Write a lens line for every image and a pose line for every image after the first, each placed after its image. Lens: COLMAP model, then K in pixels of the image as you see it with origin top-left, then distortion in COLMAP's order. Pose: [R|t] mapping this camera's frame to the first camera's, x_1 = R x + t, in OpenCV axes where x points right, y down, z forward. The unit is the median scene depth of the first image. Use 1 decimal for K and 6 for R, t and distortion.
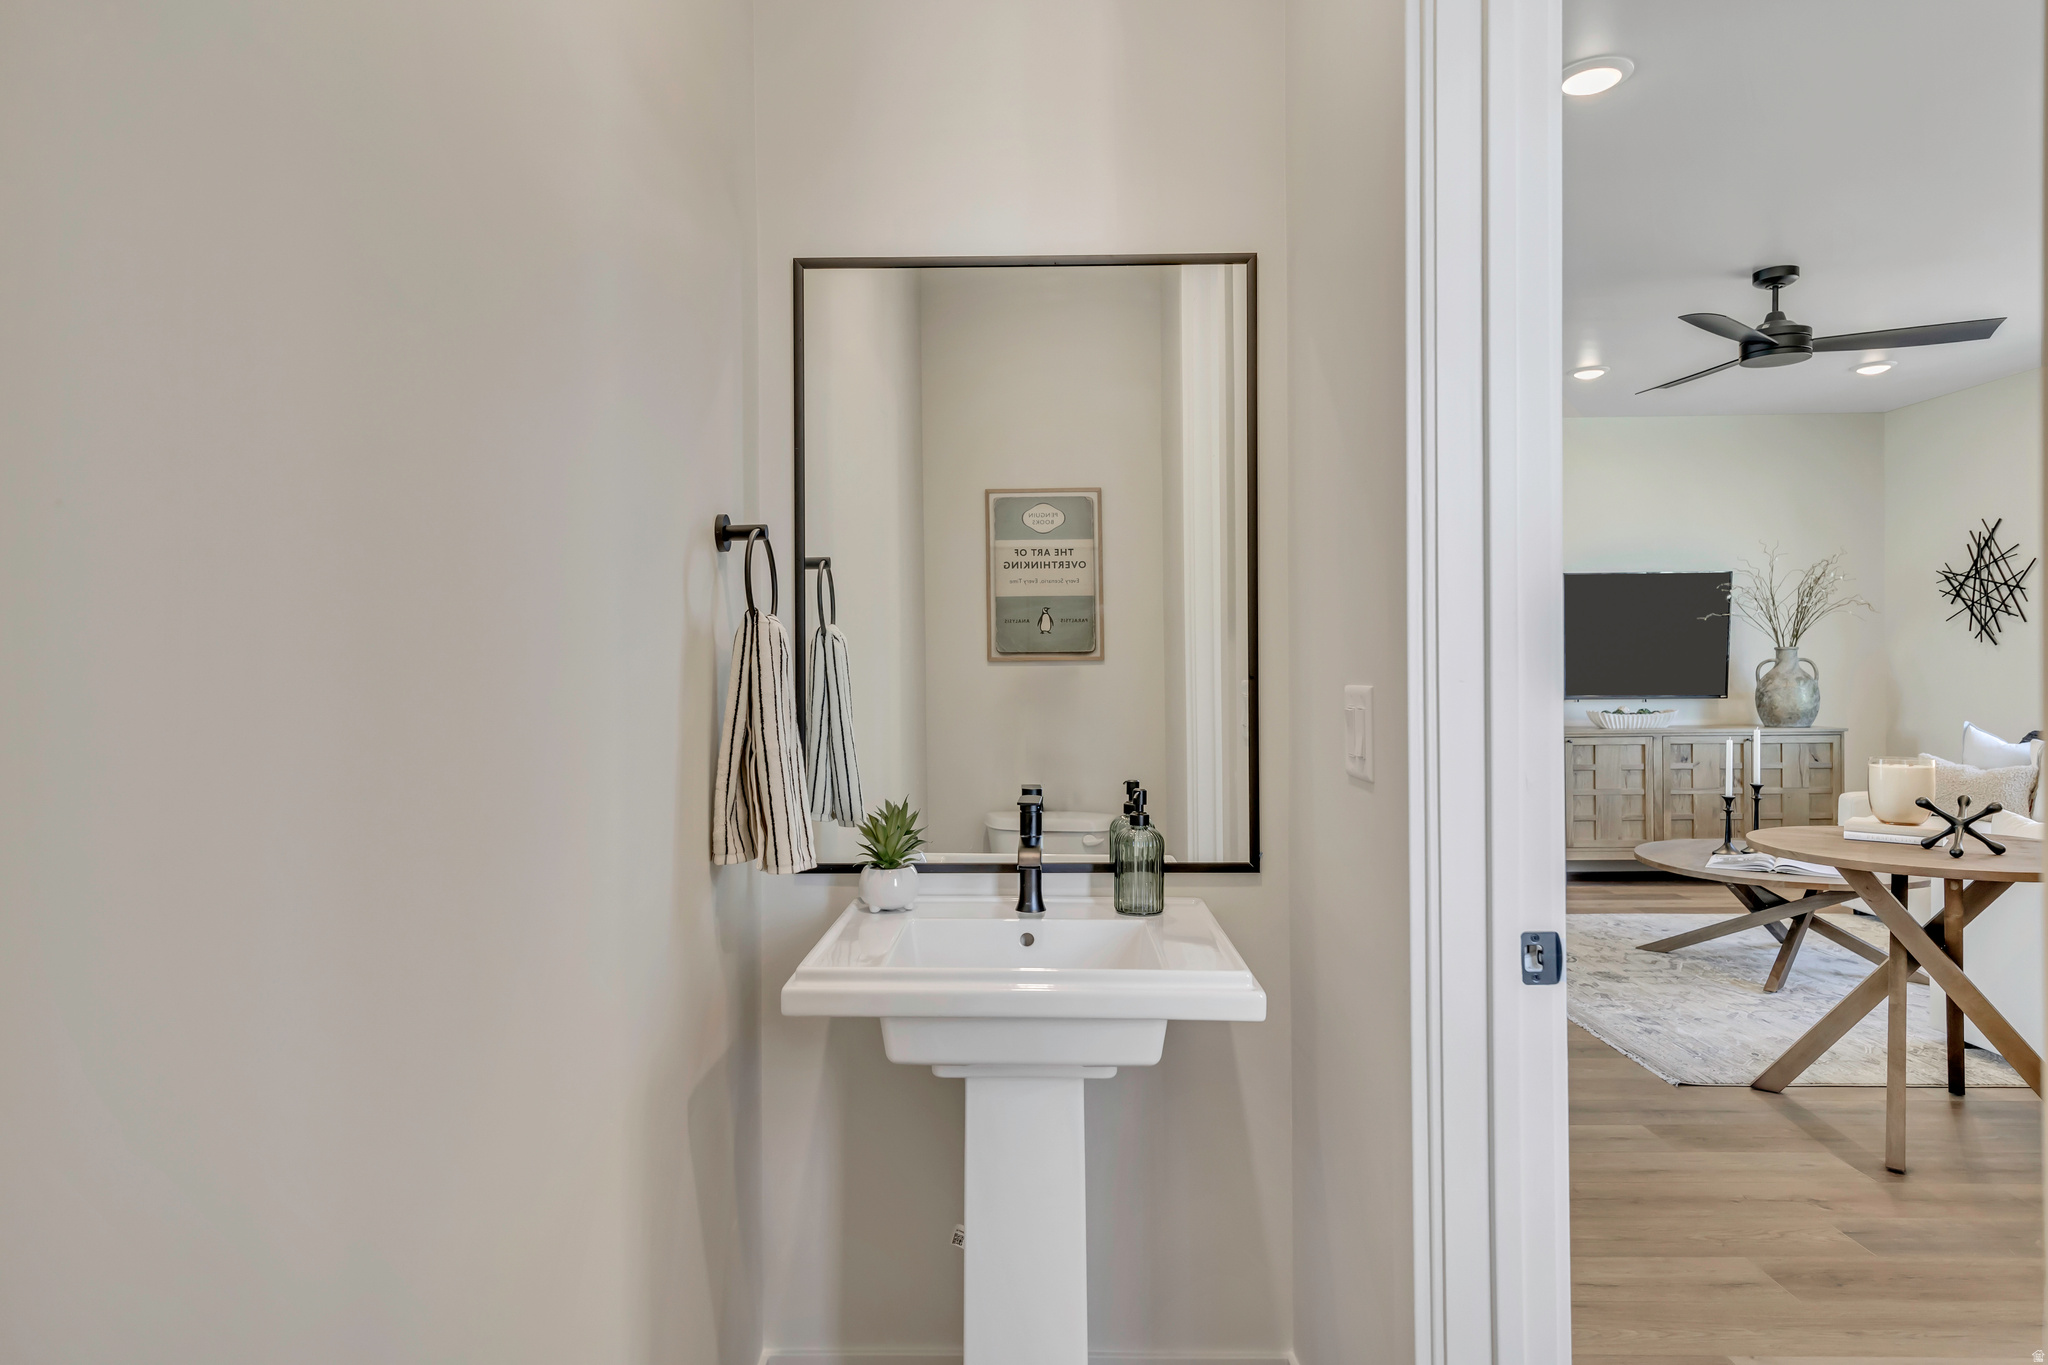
lens RADIAL K [[1093.7, 0, 1024.3], [0, 1093.7, 669.7], [0, 0, 1]] dist [0.001230, -0.001185]
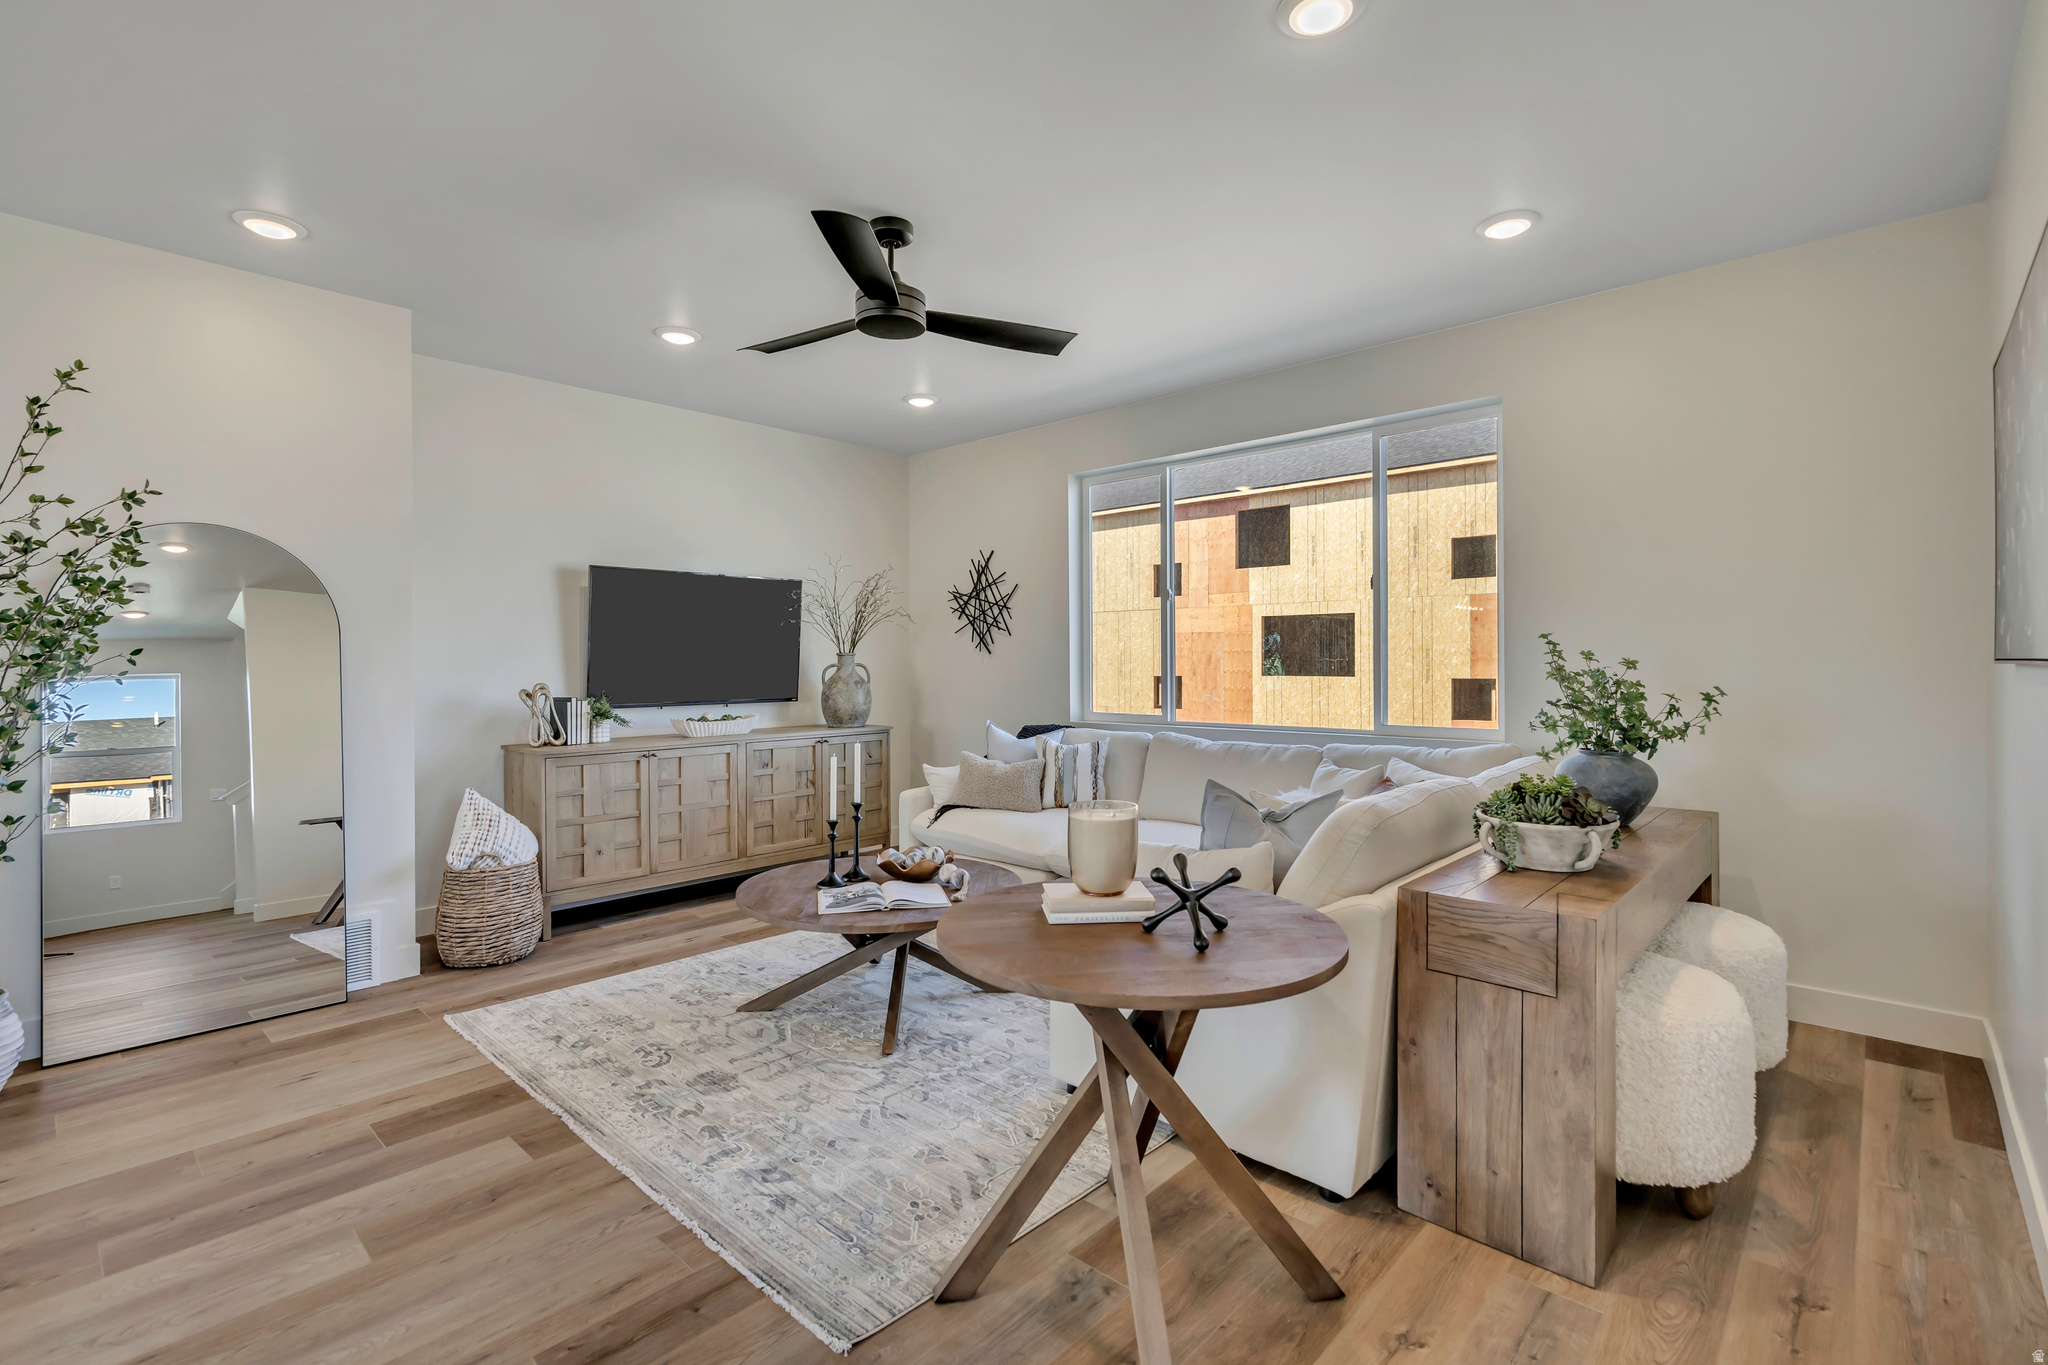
lens RADIAL K [[926.1, 0, 1021.6], [0, 926.1, 672.6], [0, 0, 1]] dist [0.001088, 0.000205]
pose [[0.658619, -0.000382, 0.752476, 0.134735], [-0.002354, 0.999994, 0.002568, -0.004581], [-0.752473, -0.003463, 0.658615, 0.293467]]
